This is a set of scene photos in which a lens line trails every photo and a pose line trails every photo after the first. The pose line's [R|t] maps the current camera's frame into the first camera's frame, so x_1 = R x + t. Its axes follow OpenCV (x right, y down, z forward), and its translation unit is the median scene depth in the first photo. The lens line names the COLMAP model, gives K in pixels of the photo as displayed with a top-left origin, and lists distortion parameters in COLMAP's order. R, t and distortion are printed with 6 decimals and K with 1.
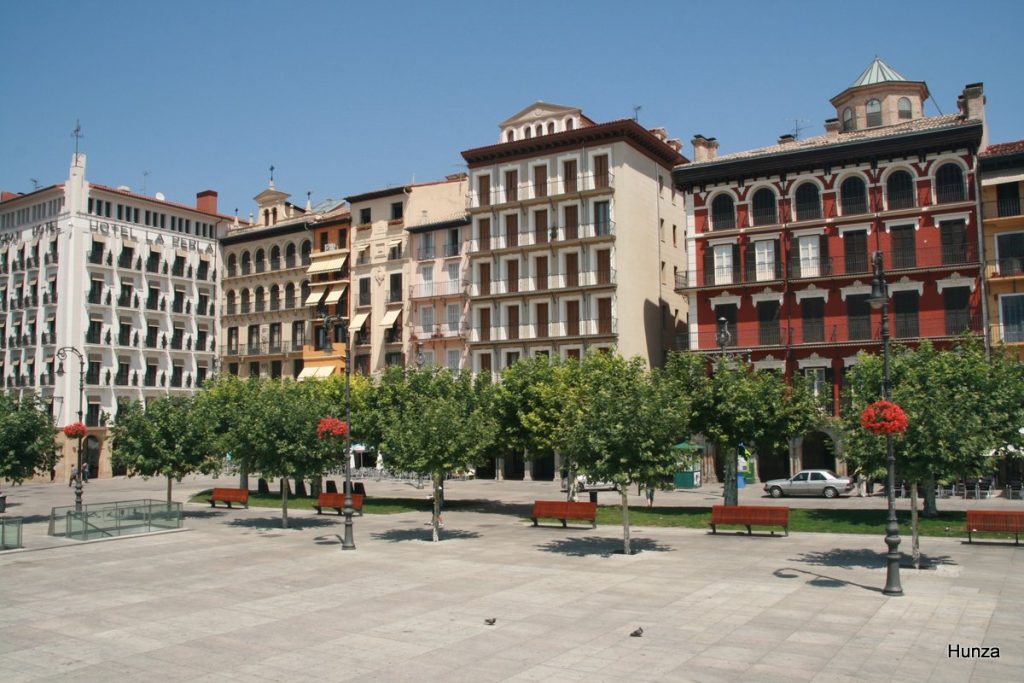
lens RADIAL K [[872.1, 0, 513.4], [0, 872.1, 361.4], [0, 0, 1]] dist [-0.174257, 0.165376]
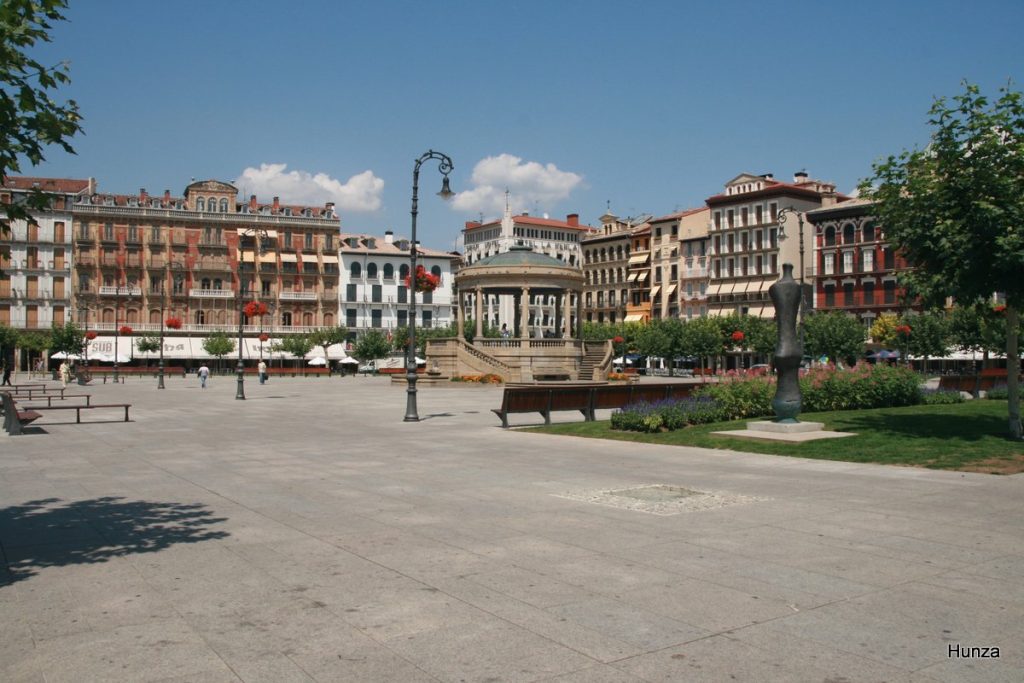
lens RADIAL K [[872.1, 0, 513.4], [0, 872.1, 361.4], [0, 0, 1]] dist [-0.174257, 0.165376]
pose [[0.919623, 0.015854, -0.392483, 0.272771], [0.013086, 0.997394, 0.070951, -0.030738], [0.392585, -0.070384, 0.917019, -0.826723]]
